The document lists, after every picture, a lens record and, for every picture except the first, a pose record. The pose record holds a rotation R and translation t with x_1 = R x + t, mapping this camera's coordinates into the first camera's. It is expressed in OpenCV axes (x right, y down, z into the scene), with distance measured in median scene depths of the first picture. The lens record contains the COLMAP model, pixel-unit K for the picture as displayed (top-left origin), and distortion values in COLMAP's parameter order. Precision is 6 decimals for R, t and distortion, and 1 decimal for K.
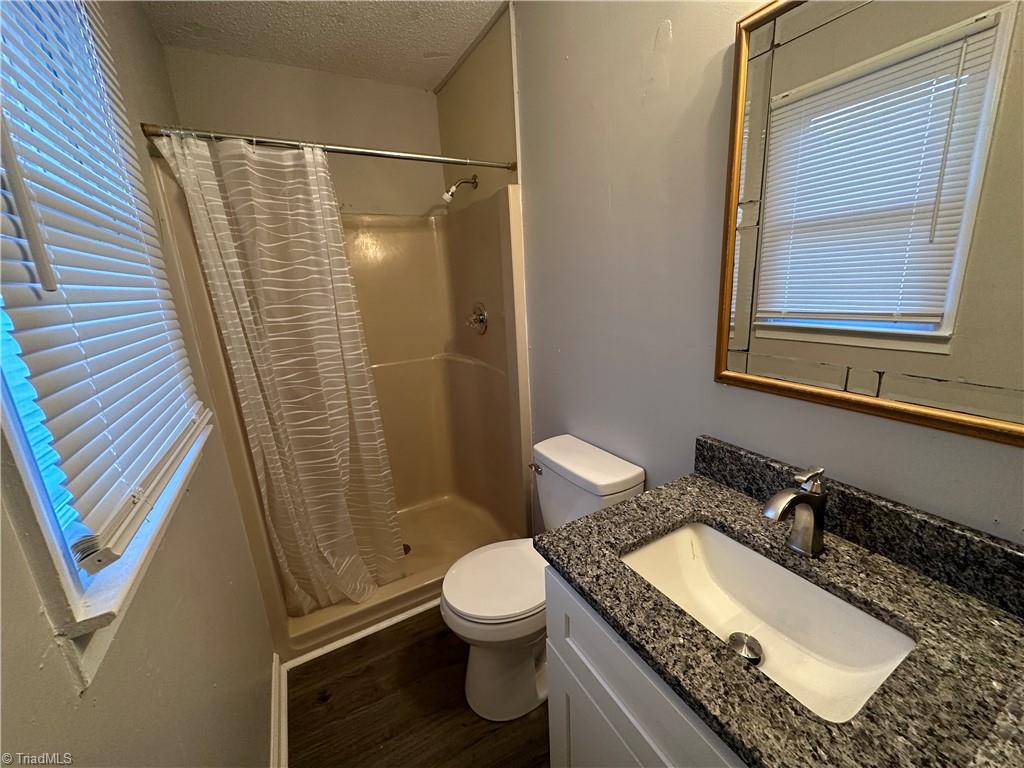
lens RADIAL K [[408.4, 0, 512.0], [0, 408.4, 384.0], [0, 0, 1]] dist [-0.001327, 0.000149]
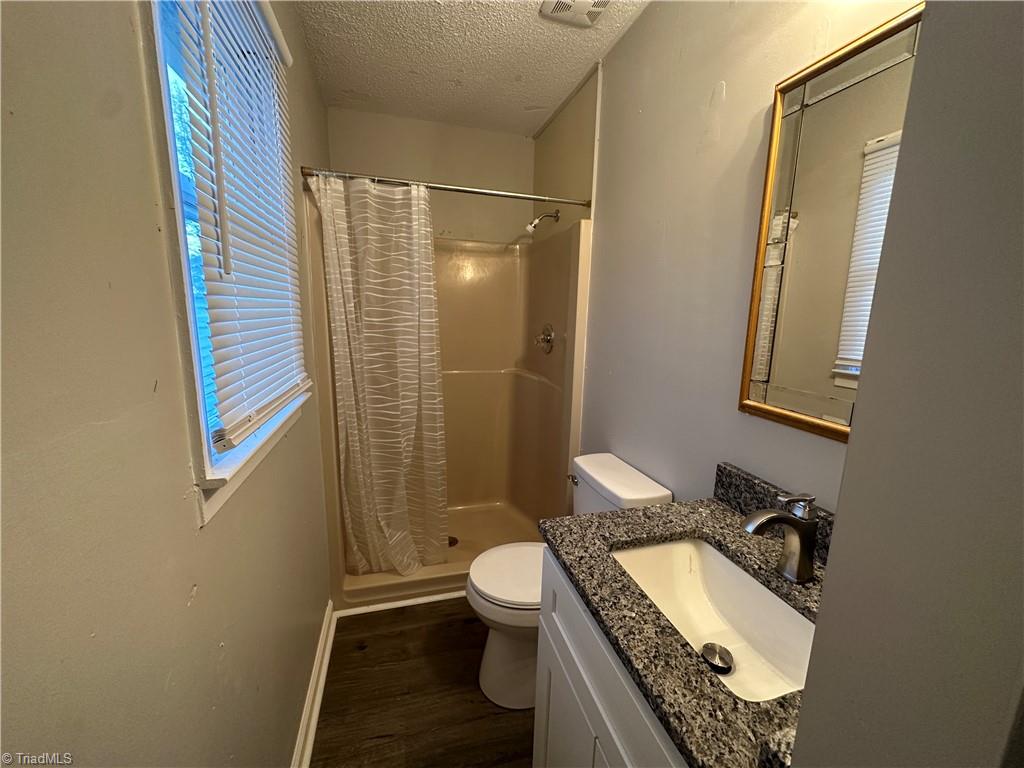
lens RADIAL K [[408.4, 0, 512.0], [0, 408.4, 384.0], [0, 0, 1]] dist [-0.001327, 0.000149]
pose [[0.970830, 0.117553, -0.208973, 0.117103], [-0.131229, 0.989946, -0.052782, 0.046342], [0.200668, 0.078665, 0.976496, -0.106498]]
